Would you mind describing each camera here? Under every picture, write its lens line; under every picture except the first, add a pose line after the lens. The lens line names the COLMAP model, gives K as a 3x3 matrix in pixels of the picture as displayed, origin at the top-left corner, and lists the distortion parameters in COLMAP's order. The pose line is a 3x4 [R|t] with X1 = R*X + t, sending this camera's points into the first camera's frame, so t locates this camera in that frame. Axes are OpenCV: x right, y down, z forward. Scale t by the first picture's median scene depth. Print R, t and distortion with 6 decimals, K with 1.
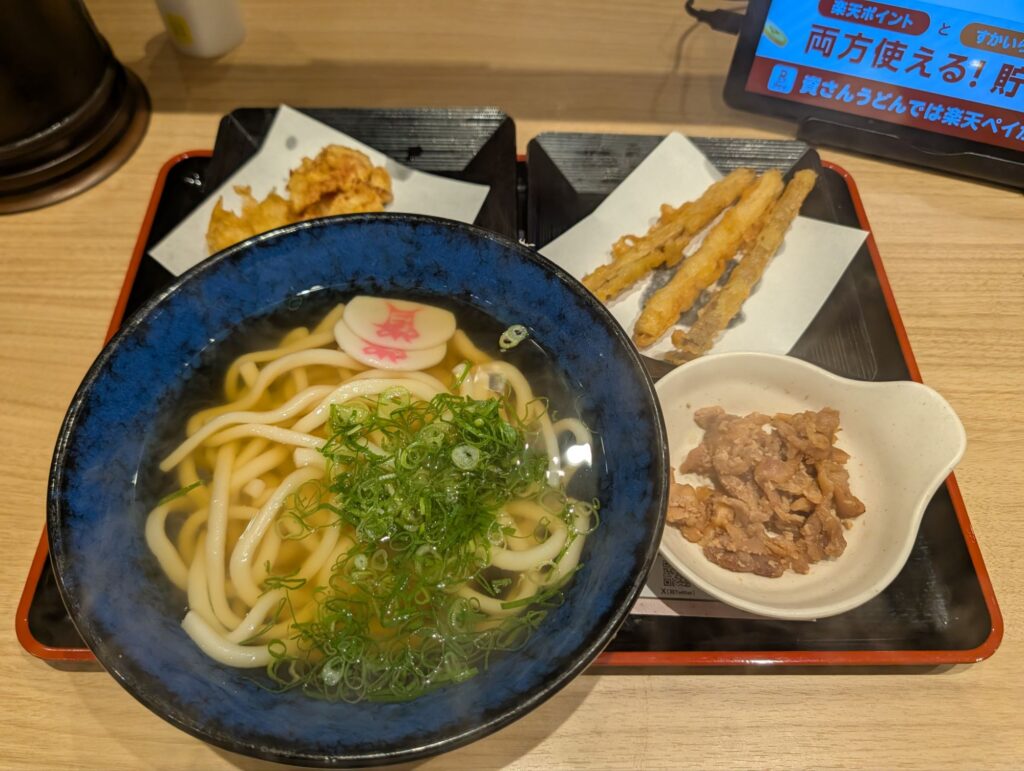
lens RADIAL K [[715.1, 0, 487.4], [0, 715.1, 390.9], [0, 0, 1]] dist [-0.029327, -0.000648]
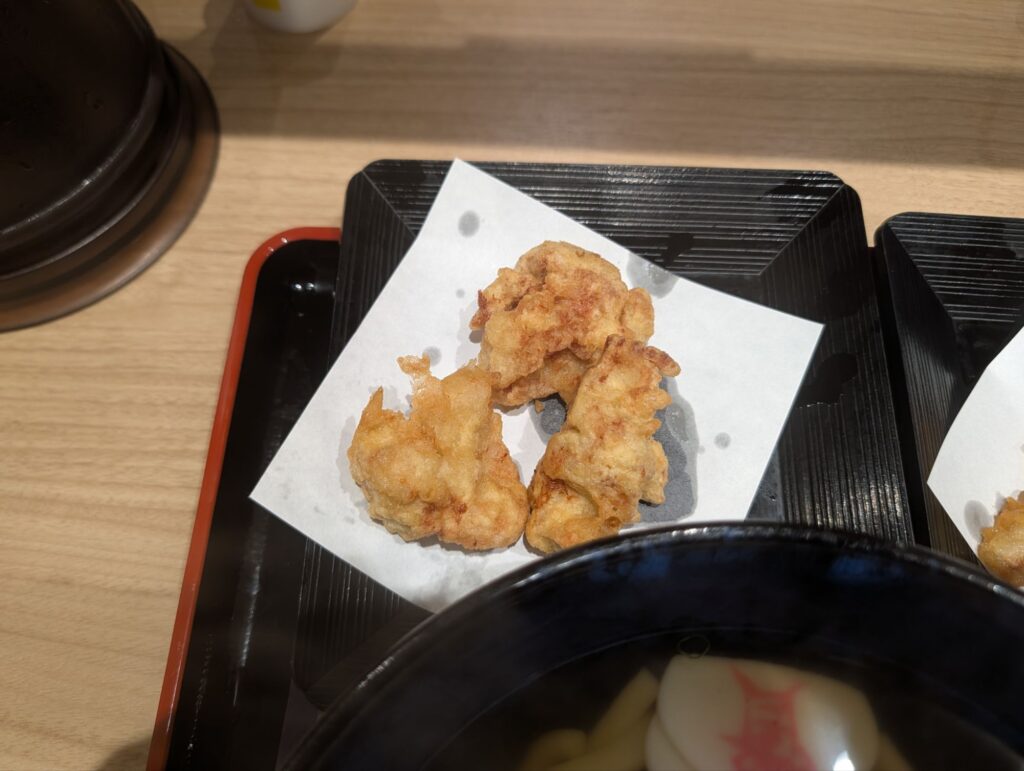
lens RADIAL K [[729.7, 0, 495.4], [0, 729.7, 385.0], [0, 0, 1]] dist [-0.000846, -0.030225]
pose [[0.998851, 0.031229, -0.036353, -0.300143], [-0.026439, 0.991740, 0.125509, -0.386432], [0.039972, -0.124403, 0.991426, 0.516503]]
